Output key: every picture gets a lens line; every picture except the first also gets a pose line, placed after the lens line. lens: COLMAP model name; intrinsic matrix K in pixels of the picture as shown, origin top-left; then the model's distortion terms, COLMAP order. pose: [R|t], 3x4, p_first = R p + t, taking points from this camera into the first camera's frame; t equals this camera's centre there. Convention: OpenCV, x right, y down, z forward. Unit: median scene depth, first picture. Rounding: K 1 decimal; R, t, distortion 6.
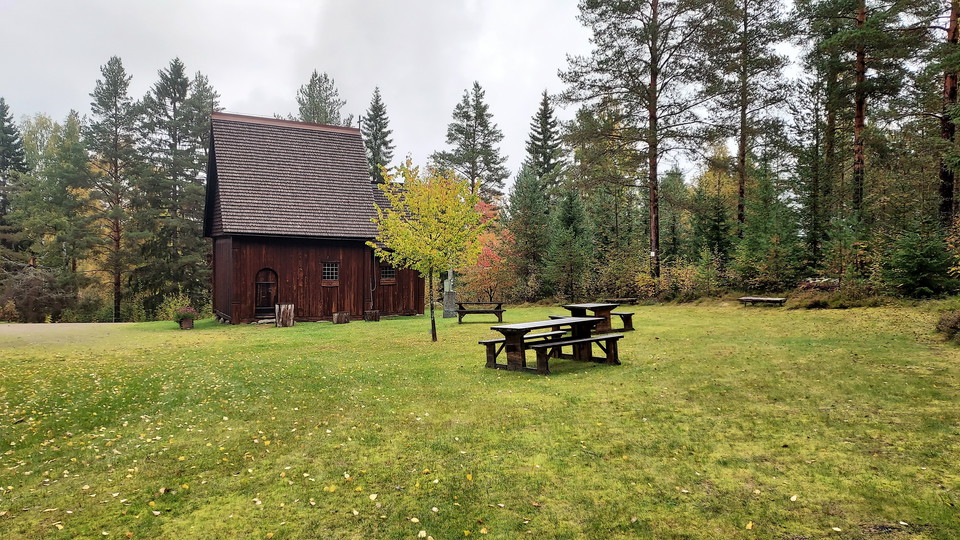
lens RADIAL K [[687.9, 0, 480.1], [0, 687.9, 275.2], [0, 0, 1]] dist [0.003285, 0.001015]
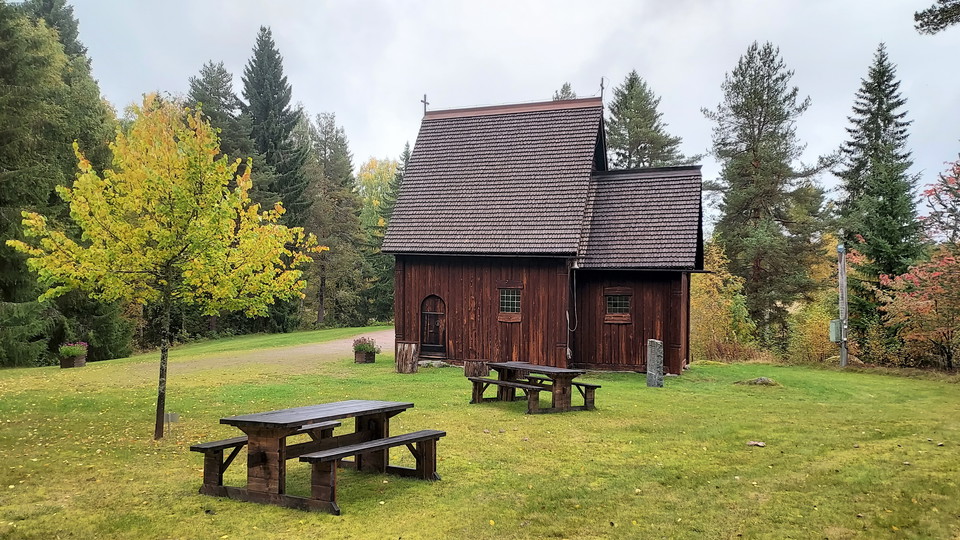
lens RADIAL K [[687.9, 0, 480.1], [0, 687.9, 275.2], [0, 0, 1]] dist [0.003285, 0.001015]
pose [[0.595162, -0.022164, -0.803300, 0.339013], [-0.018145, 0.998994, -0.041006, -0.002464], [0.803401, 0.038981, 0.594161, 0.549566]]
